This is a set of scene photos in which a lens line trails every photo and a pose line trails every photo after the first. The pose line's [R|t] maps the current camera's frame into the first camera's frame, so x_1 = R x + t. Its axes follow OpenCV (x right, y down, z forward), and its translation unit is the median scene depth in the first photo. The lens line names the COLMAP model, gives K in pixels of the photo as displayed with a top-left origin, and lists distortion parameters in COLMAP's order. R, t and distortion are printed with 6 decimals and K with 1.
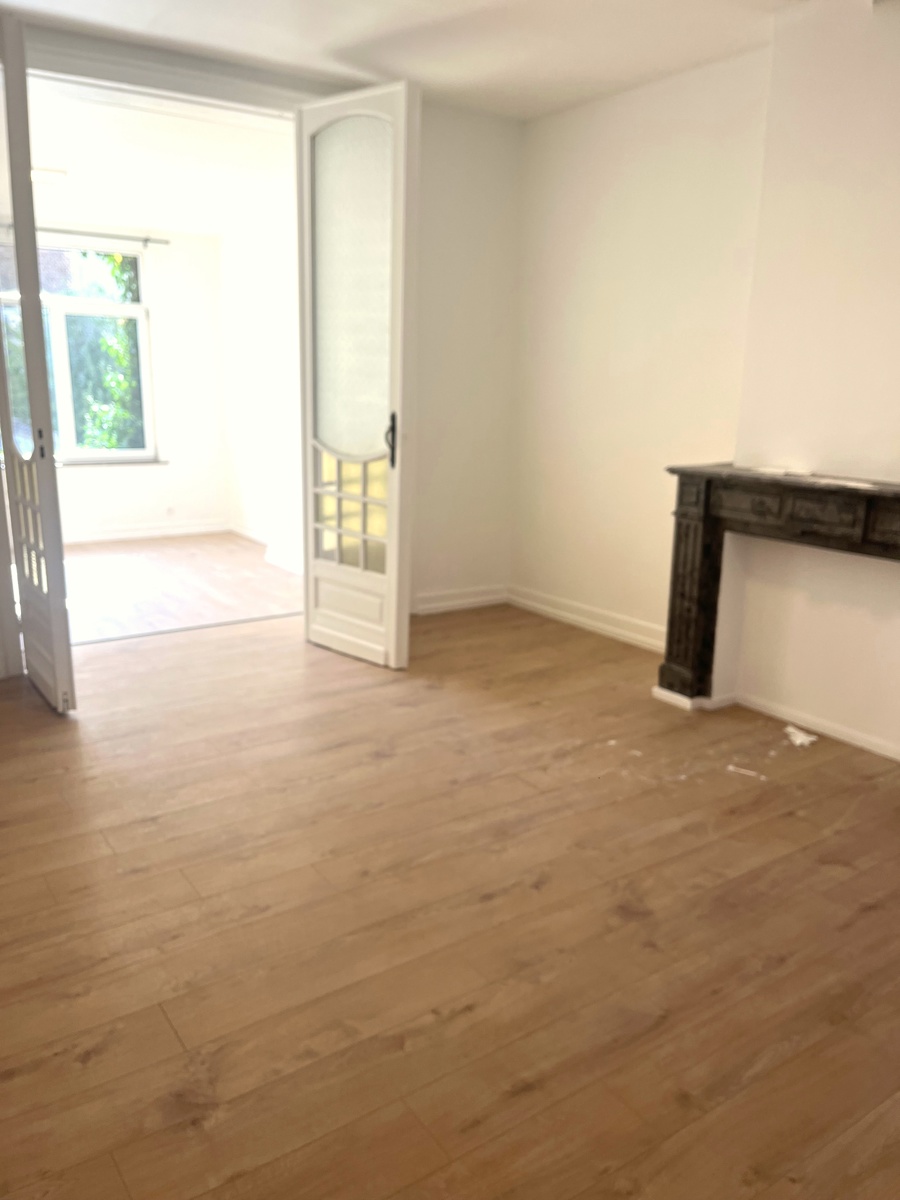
lens RADIAL K [[912.7, 0, 450.0], [0, 912.7, 600.0], [0, 0, 1]] dist [0.060249, 0.000197]
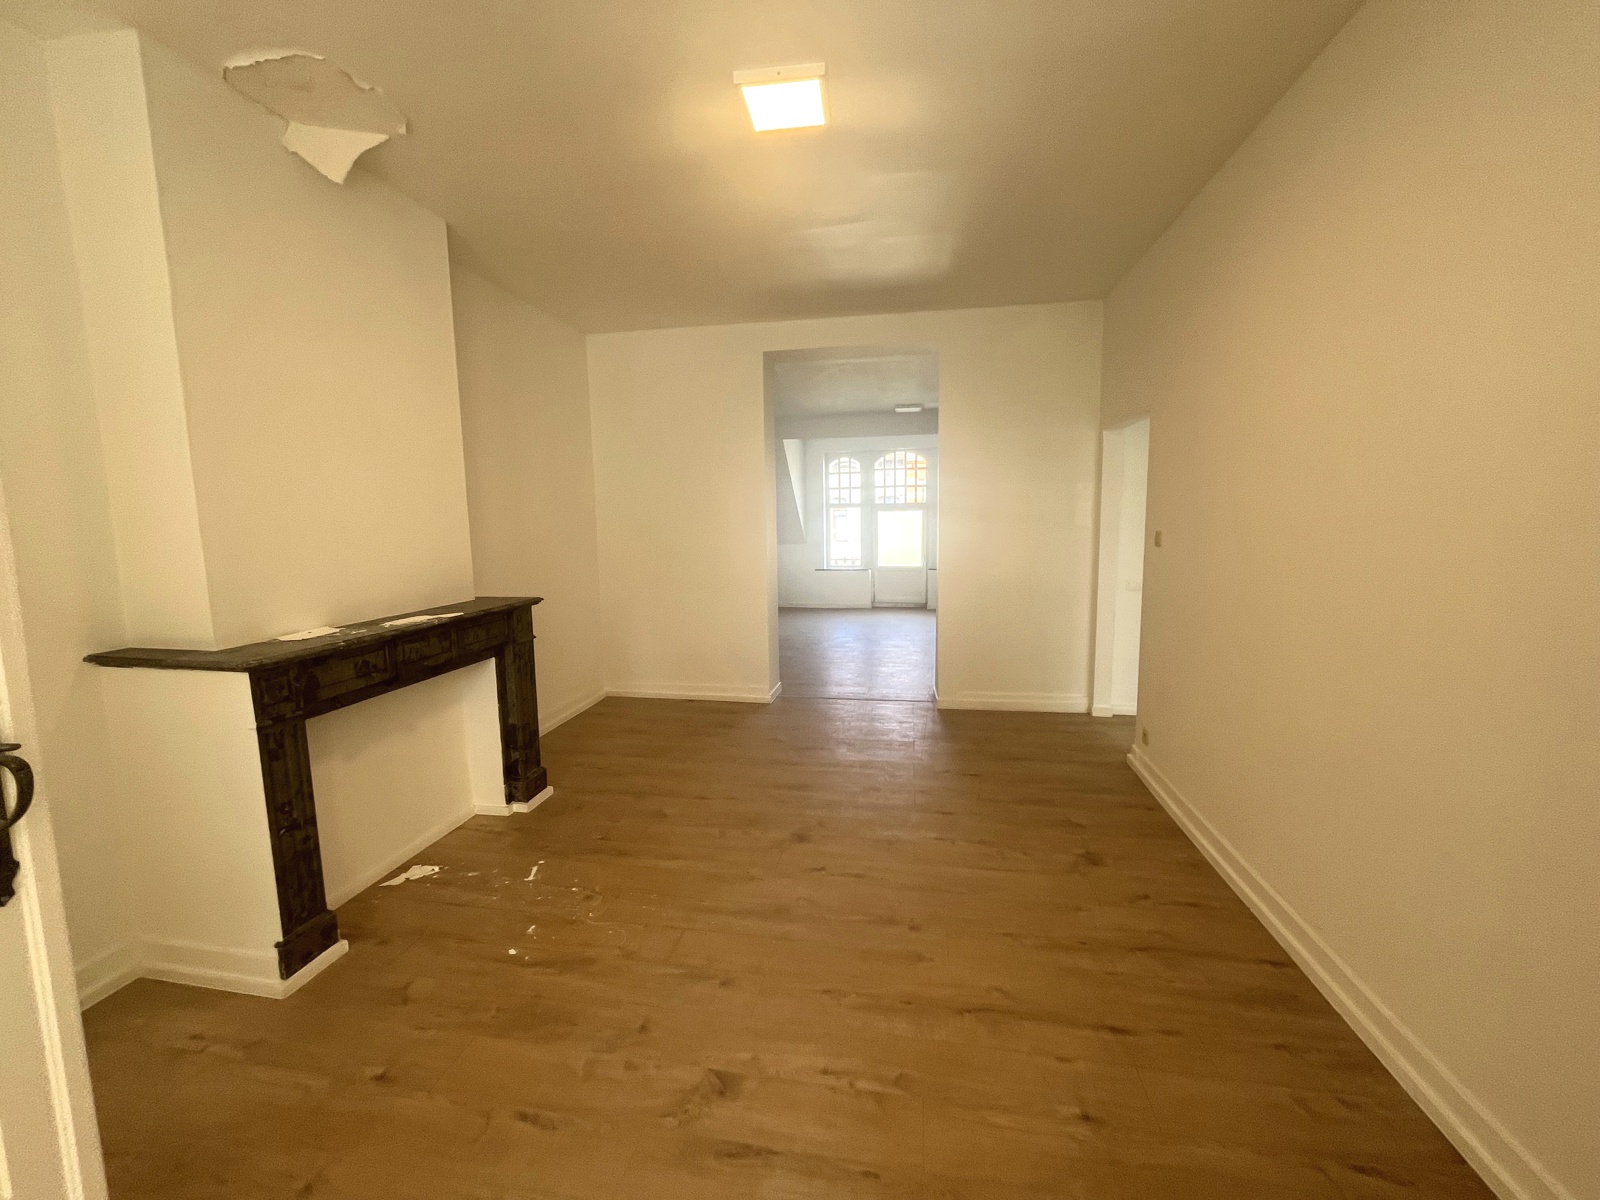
lens RADIAL K [[647.4, 0, 800.0], [0, 647.4, 600.0], [0, 0, 1]] dist [-0.001262, 0.000364]
pose [[-0.701235, -0.095186, 0.706547, -0.436297], [0.175024, 0.937733, 0.300039, -0.306296], [-0.691112, 0.334061, -0.640911, 1.203717]]
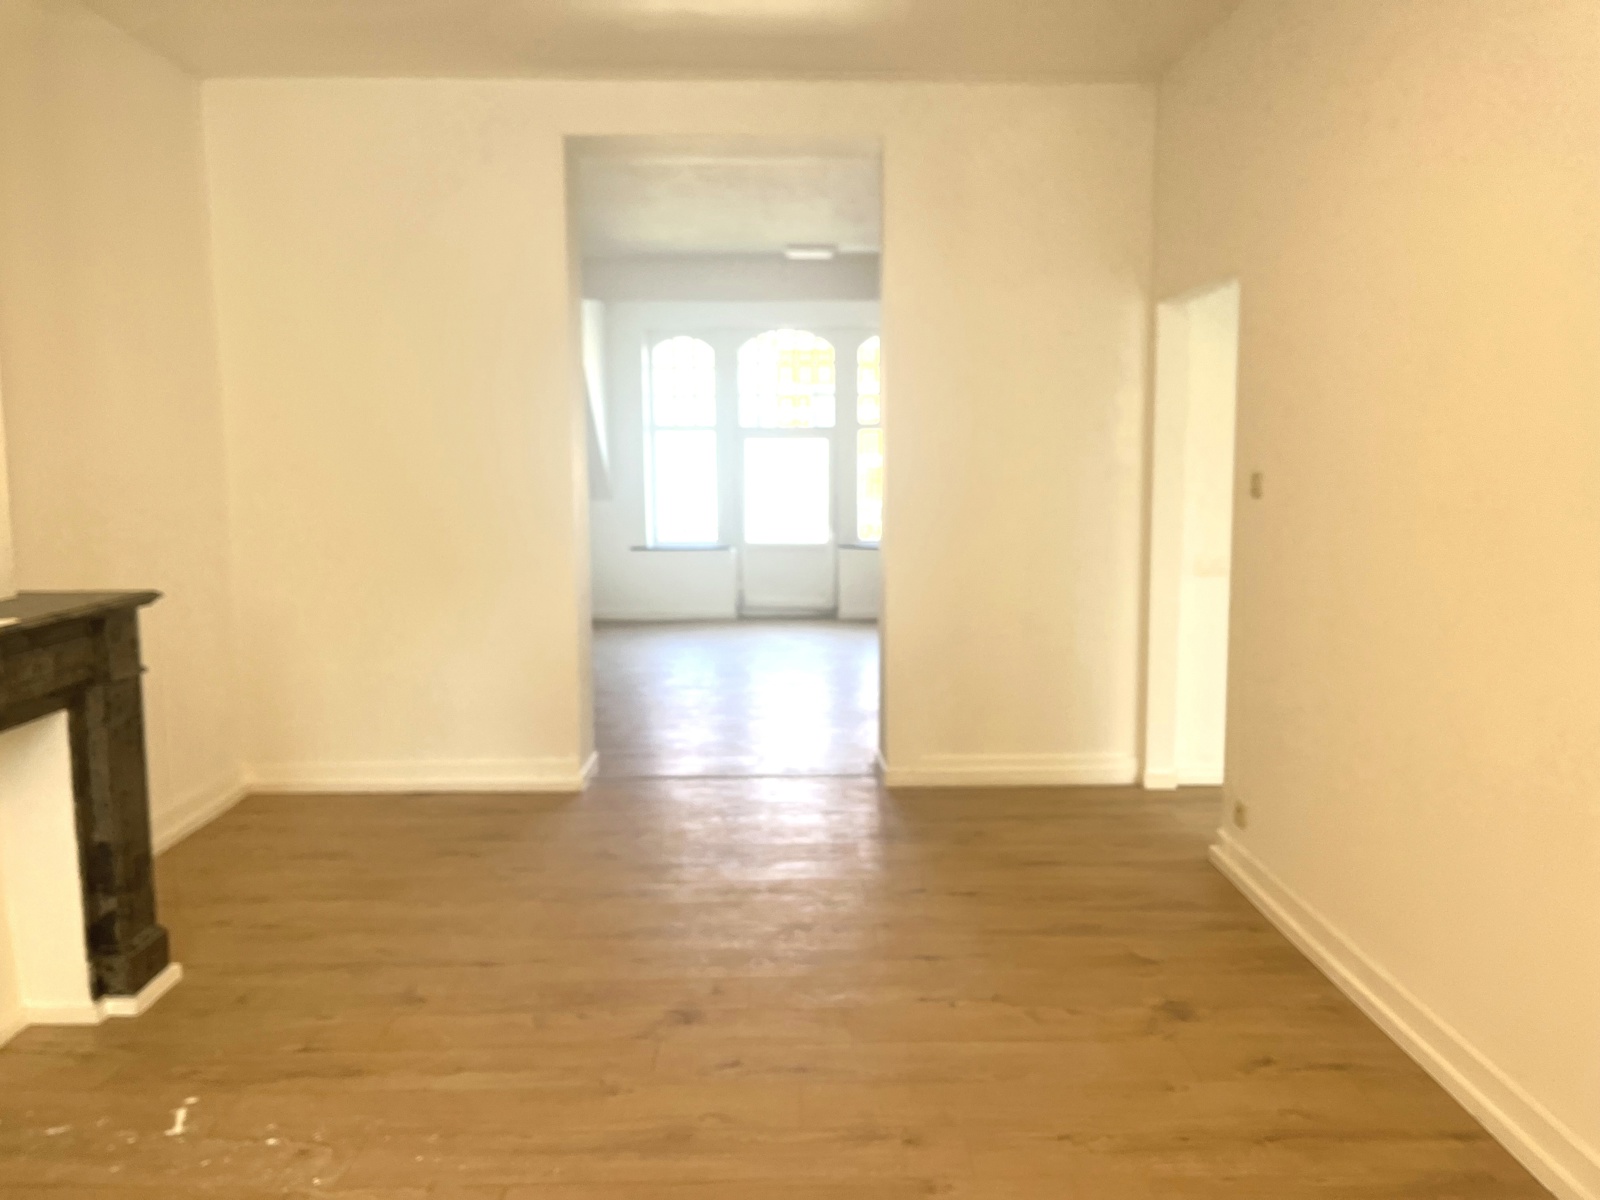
lens RADIAL K [[1235.5, 0, 800.0], [0, 1235.5, 600.0], [0, 0, 1]] dist [0.060029, -0.091859]
pose [[-0.825559, -0.078717, 0.558799, -0.416815], [0.126867, 0.938986, 0.319704, -0.323531], [-0.549870, 0.334827, -0.765202, 1.311566]]
